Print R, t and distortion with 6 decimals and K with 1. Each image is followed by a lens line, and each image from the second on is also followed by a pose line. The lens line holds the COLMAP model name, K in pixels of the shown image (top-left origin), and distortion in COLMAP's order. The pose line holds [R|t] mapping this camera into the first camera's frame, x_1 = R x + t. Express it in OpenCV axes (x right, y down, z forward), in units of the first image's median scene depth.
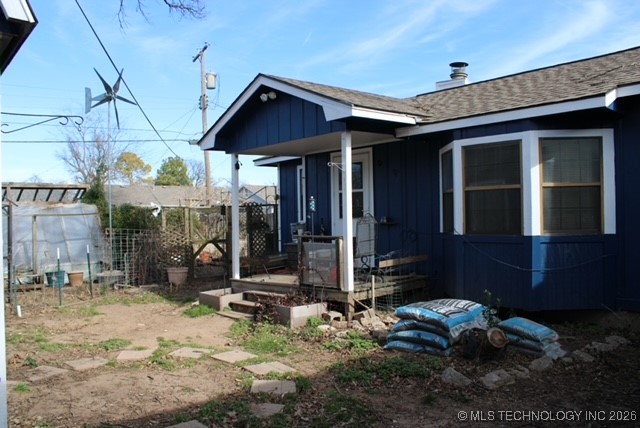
lens RADIAL K [[546.0, 0, 320.0], [0, 546.0, 214.0], [0, 0, 1]] dist [-0.056347, 0.014306]
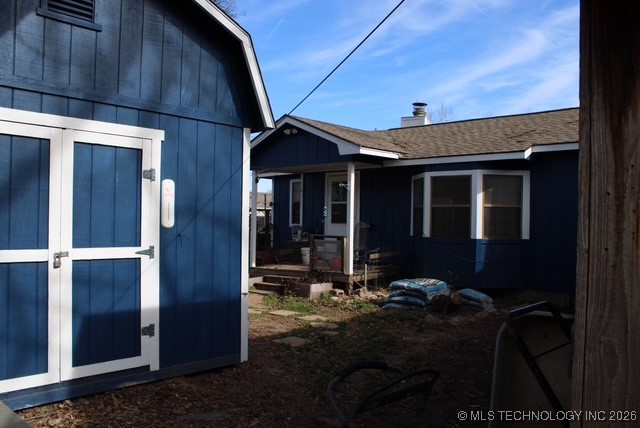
lens RADIAL K [[546.0, 0, 320.0], [0, 546.0, 214.0], [0, 0, 1]] dist [-0.056347, 0.014306]
pose [[0.992947, 0.035330, 0.113171, -0.192789], [-0.034407, 0.999357, -0.010104, 0.000949], [-0.113455, 0.006139, 0.993524, -0.409302]]
